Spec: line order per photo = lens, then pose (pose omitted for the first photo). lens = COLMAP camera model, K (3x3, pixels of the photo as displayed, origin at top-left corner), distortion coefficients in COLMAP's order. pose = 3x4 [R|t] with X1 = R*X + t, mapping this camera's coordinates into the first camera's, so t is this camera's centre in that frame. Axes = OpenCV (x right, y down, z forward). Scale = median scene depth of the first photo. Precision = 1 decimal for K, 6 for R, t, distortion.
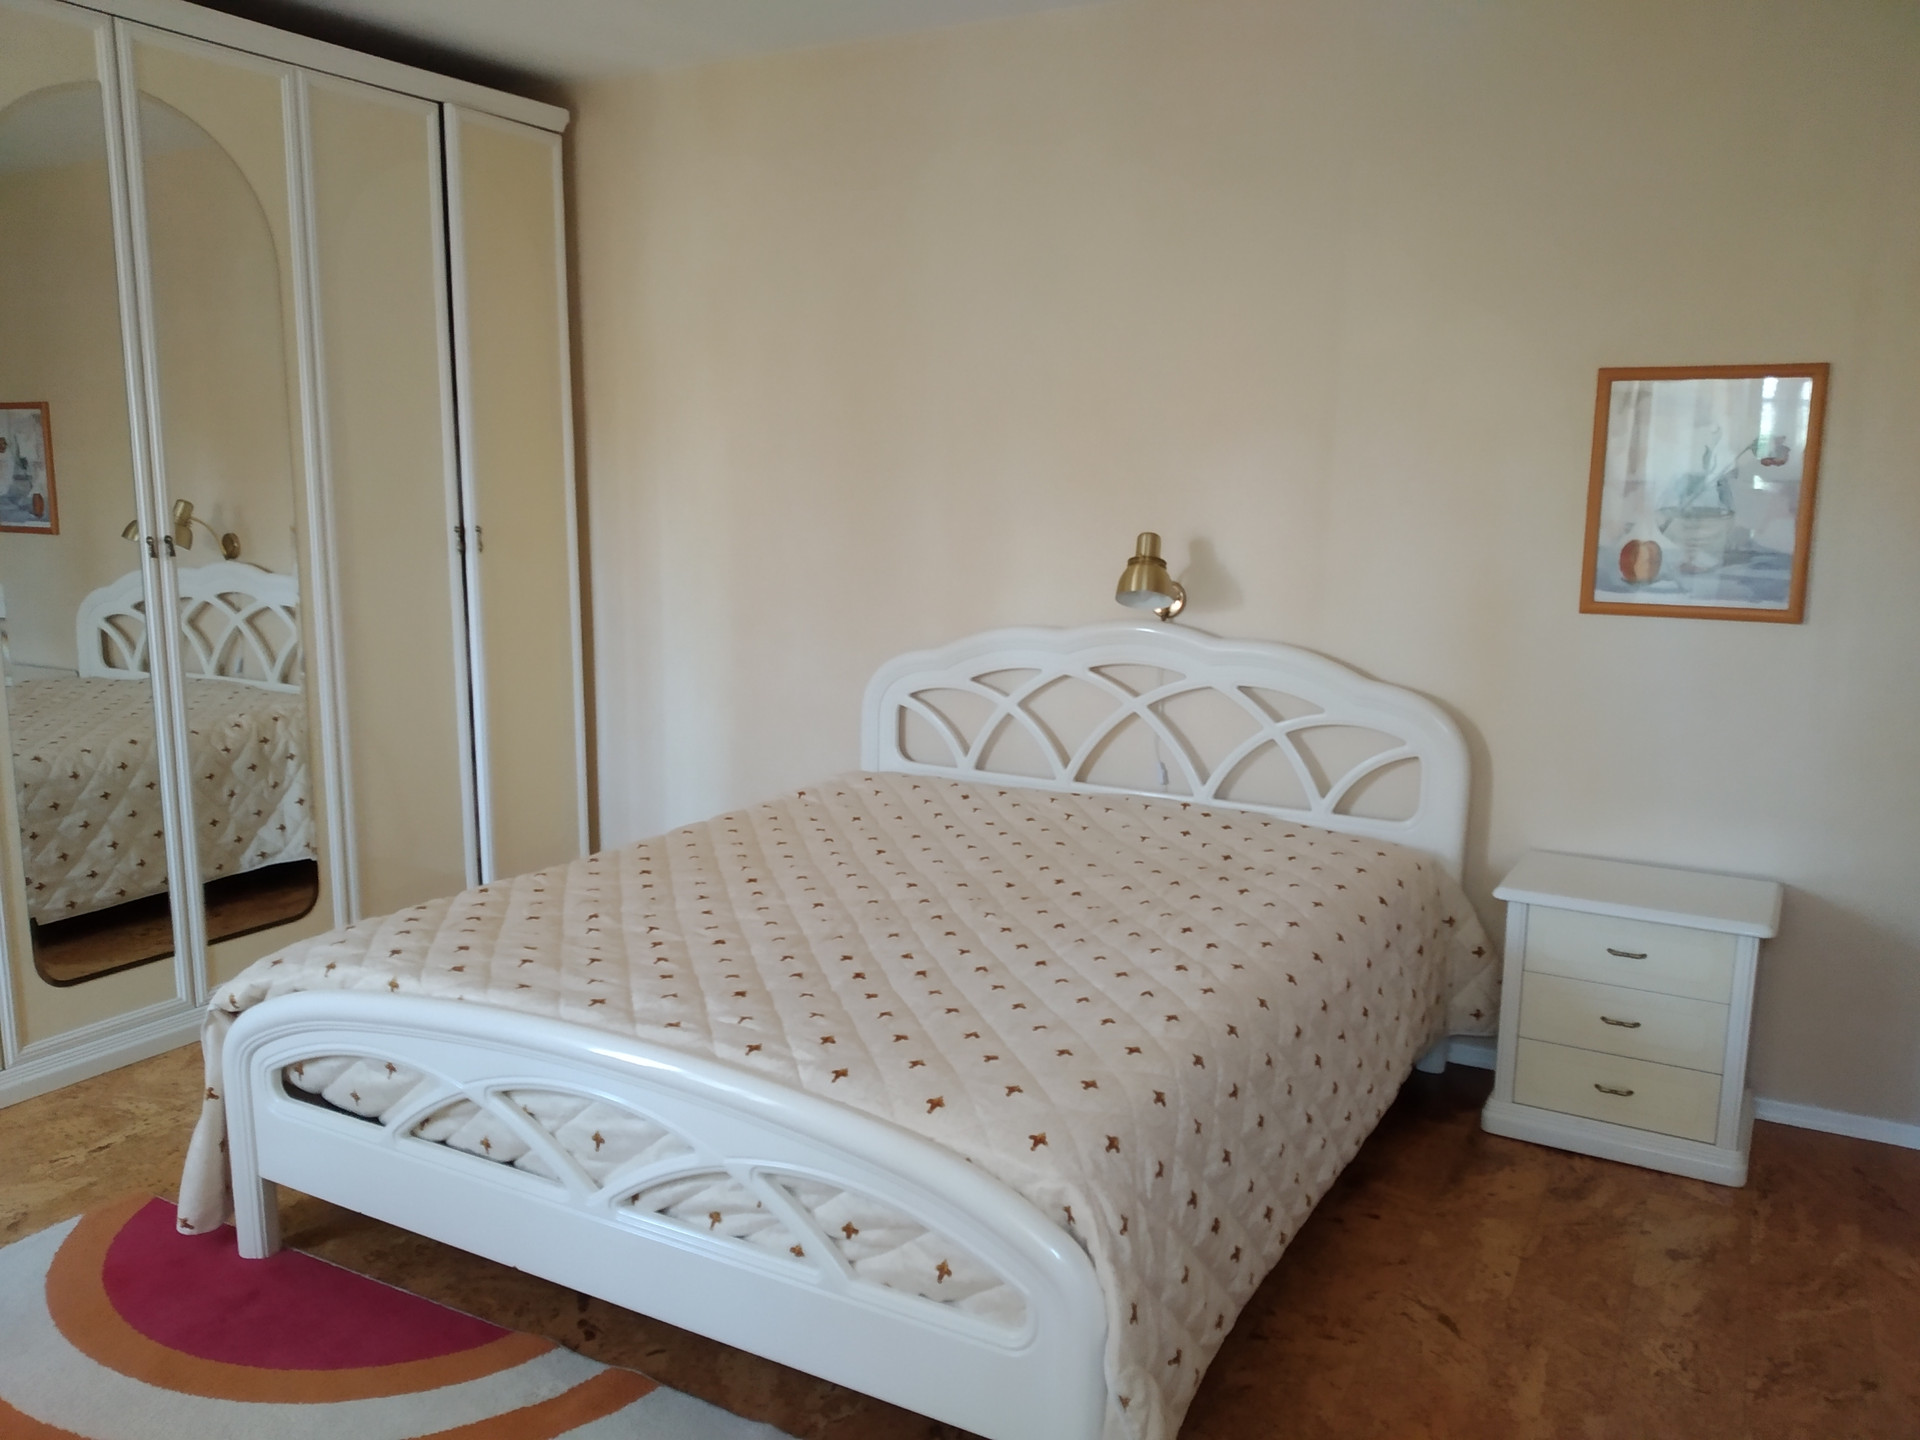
lens RADIAL K [[1472.4, 0, 960.0], [0, 1472.4, 720.0], [0, 0, 1]] dist [0.003461, -0.000037]
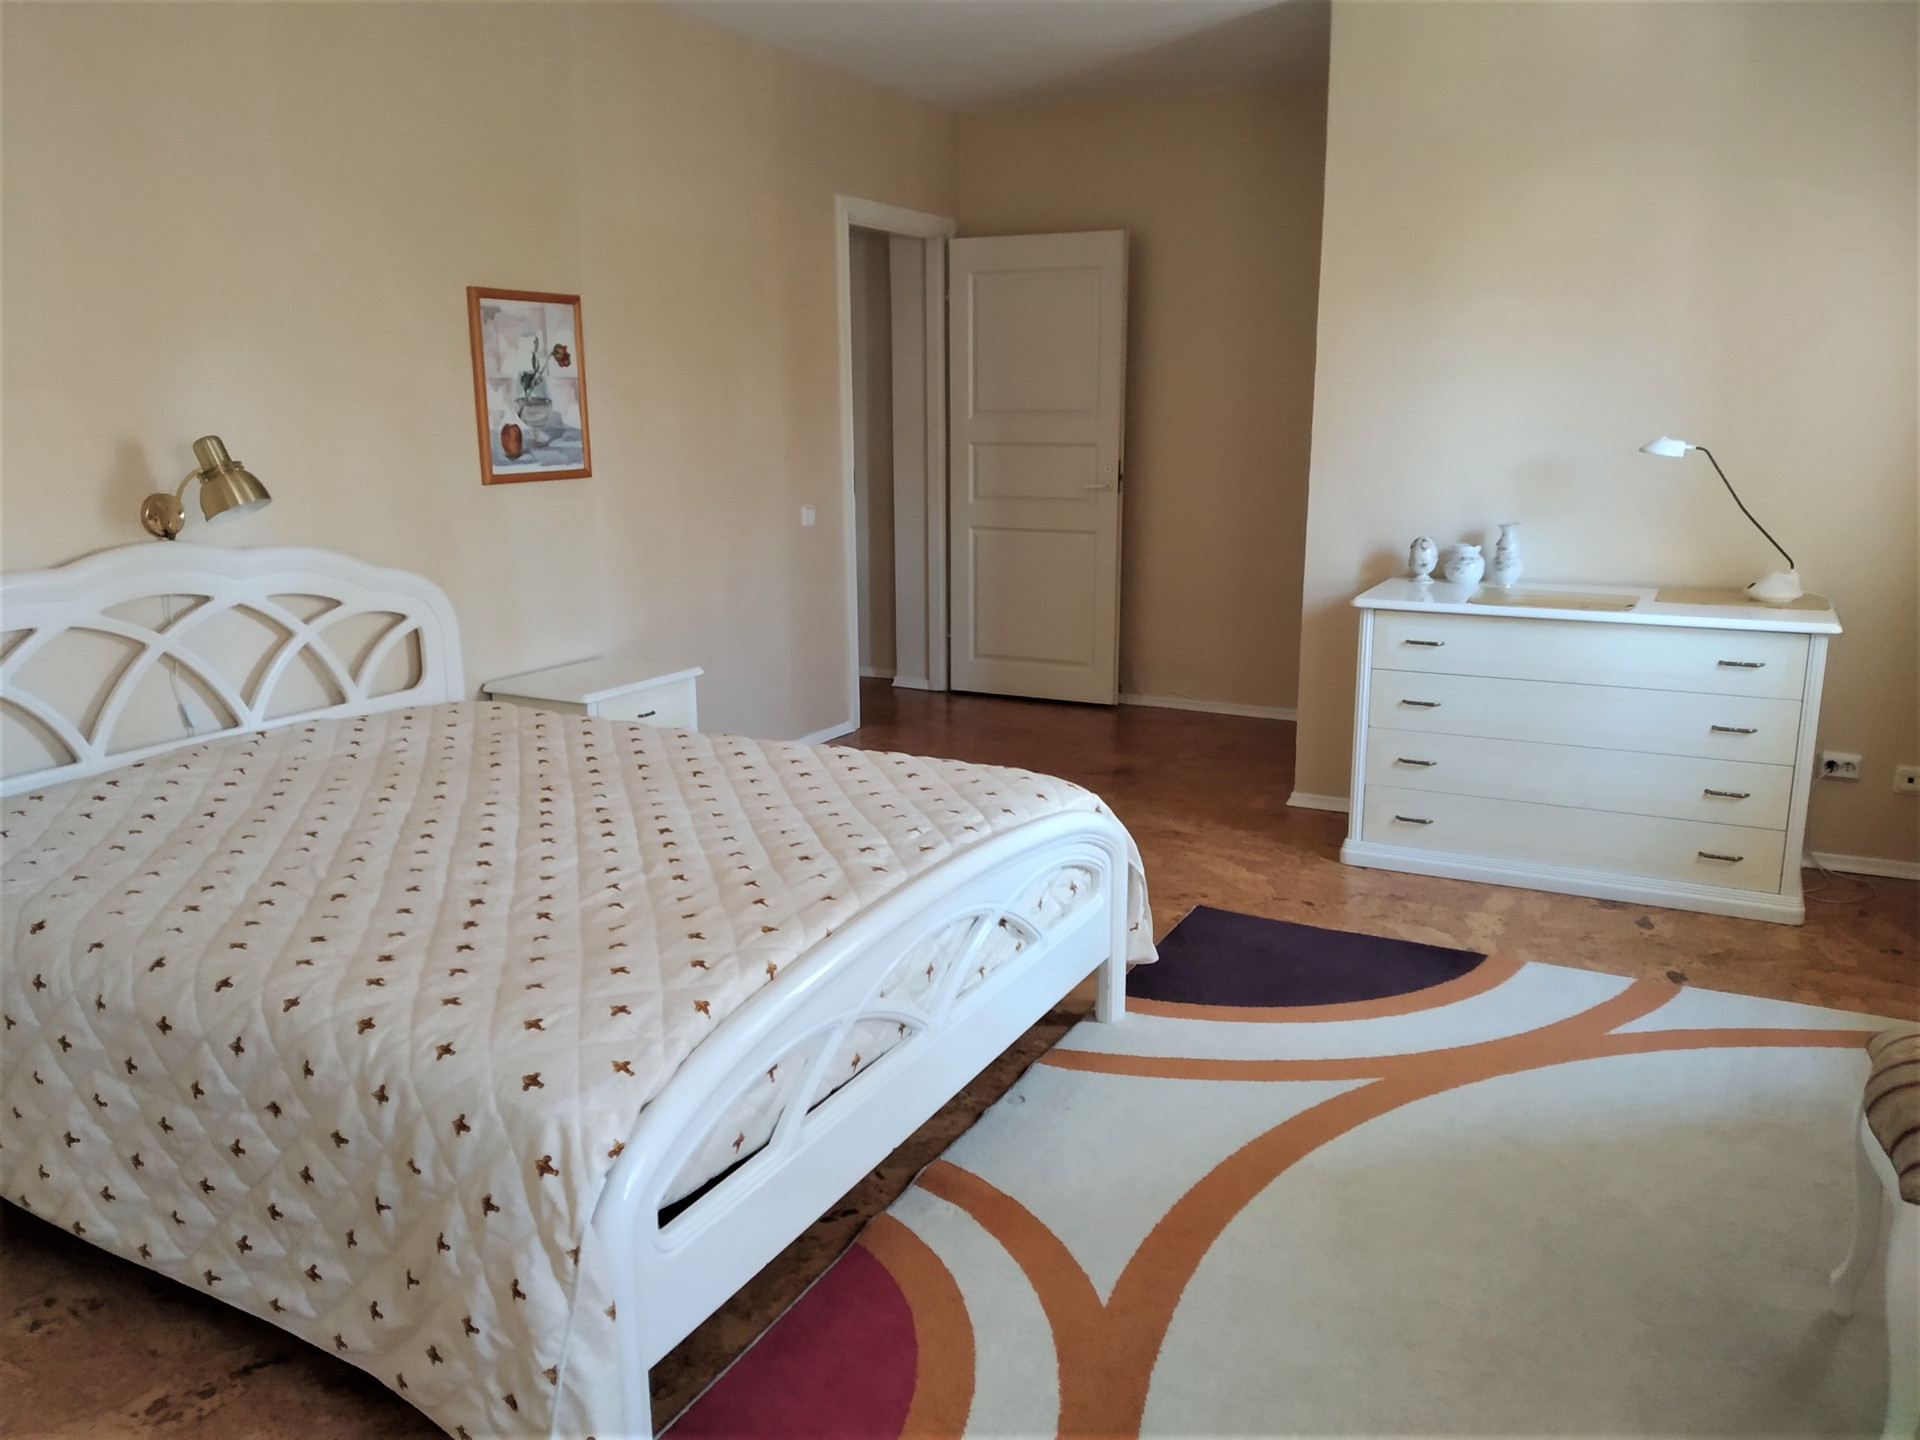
lens RADIAL K [[1472.4, 0, 960.0], [0, 1472.4, 720.0], [0, 0, 1]] dist [0.003461, -0.000037]
pose [[-0.013581, -0.227942, 0.973580, -0.879330], [0.166769, 0.959516, 0.226975, -0.101488], [-0.985902, 0.165446, 0.024983, 0.625973]]
